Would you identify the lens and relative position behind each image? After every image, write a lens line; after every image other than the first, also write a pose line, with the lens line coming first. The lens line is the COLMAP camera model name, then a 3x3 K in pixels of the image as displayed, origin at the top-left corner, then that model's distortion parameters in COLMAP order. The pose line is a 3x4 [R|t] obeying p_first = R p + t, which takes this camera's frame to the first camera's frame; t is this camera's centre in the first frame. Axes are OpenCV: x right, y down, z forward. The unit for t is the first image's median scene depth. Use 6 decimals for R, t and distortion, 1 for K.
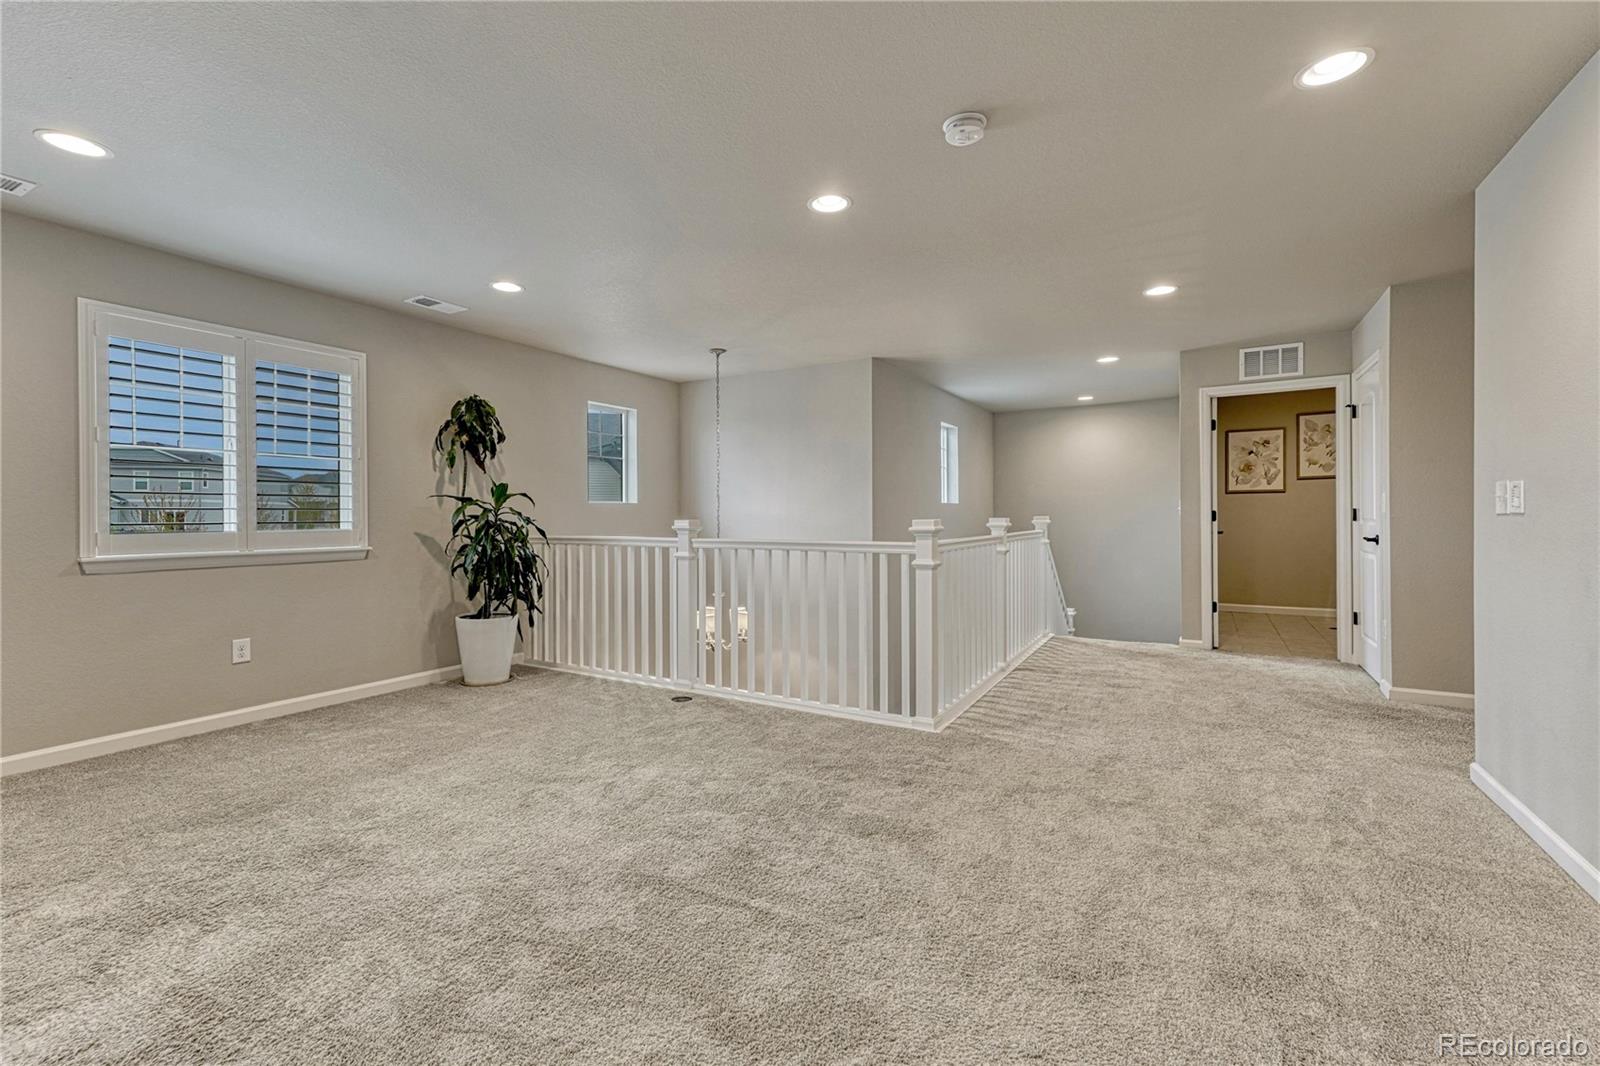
lens RADIAL K [[678.5, 0, 789.6], [0, 678.5, 506.5], [0, 0, 1]] dist [0.006305, -0.000055]
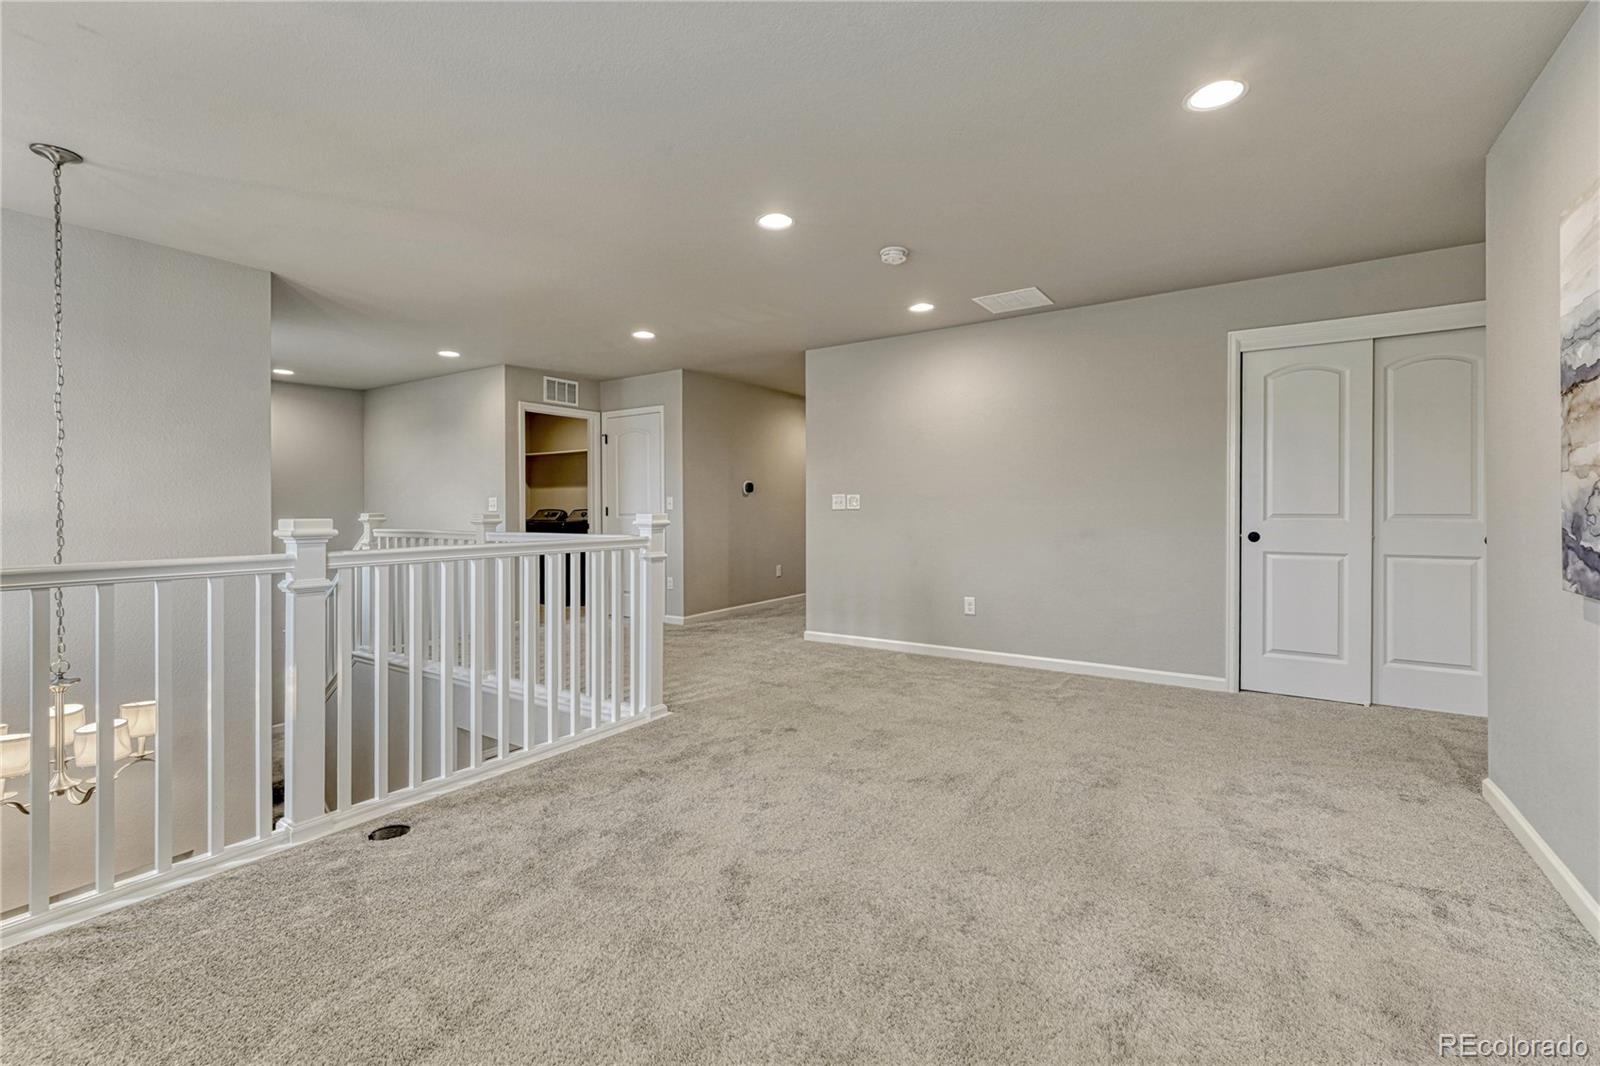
lens RADIAL K [[678.5, 0, 803.3], [0, 678.5, 519.0], [0, 0, 1]] dist [0.006305, -0.000055]
pose [[0.063788, -0.009200, 0.997921, -0.543436], [-0.007019, 0.999929, 0.009667, 0.010165], [-0.997939, -0.007622, 0.063719, 0.474865]]
